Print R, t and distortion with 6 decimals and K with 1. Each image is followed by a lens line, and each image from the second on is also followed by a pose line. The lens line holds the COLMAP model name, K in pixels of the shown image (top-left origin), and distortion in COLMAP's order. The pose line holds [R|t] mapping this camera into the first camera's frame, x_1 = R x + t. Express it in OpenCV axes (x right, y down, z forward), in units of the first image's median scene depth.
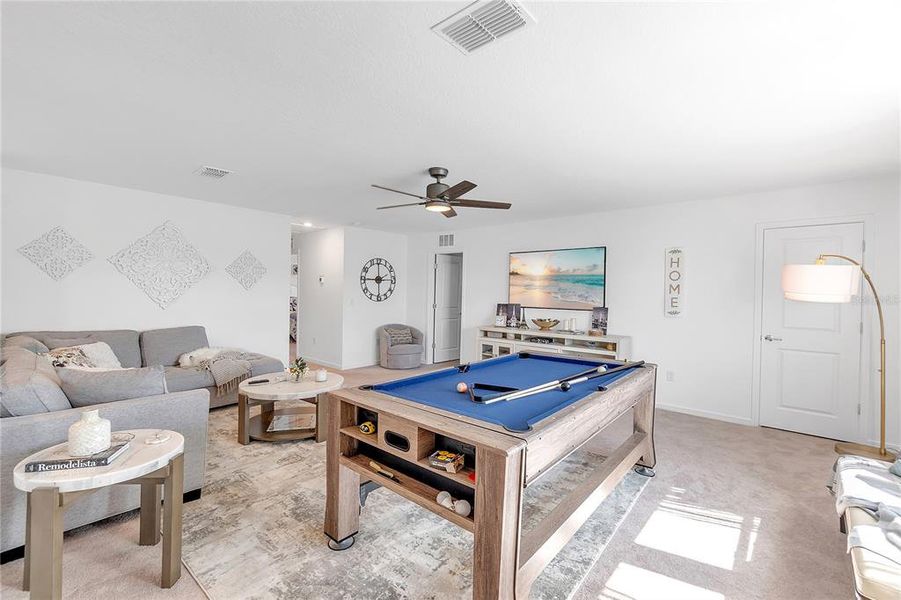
lens RADIAL K [[392.8, 0, 452.9], [0, 392.8, 296.9], [0, 0, 1]] dist [-0.017342, 0.003749]
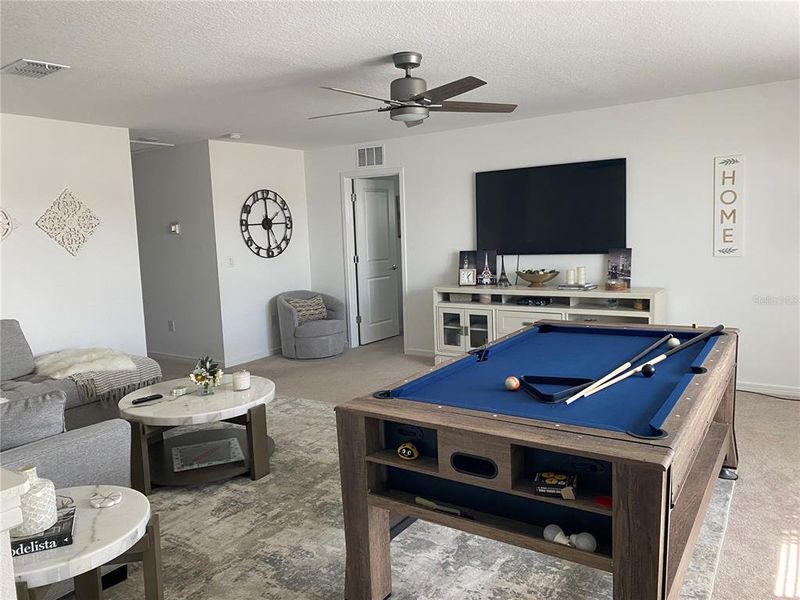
lens RADIAL K [[613.7, 0, 399.6], [0, 613.7, 296.0], [0, 0, 1]] dist [0.017433, -0.024905]
pose [[0.992155, -0.069095, 0.104181, -0.184732], [0.058453, 0.993070, 0.101959, -0.034482], [-0.110504, -0.095069, 0.989318, -0.042744]]
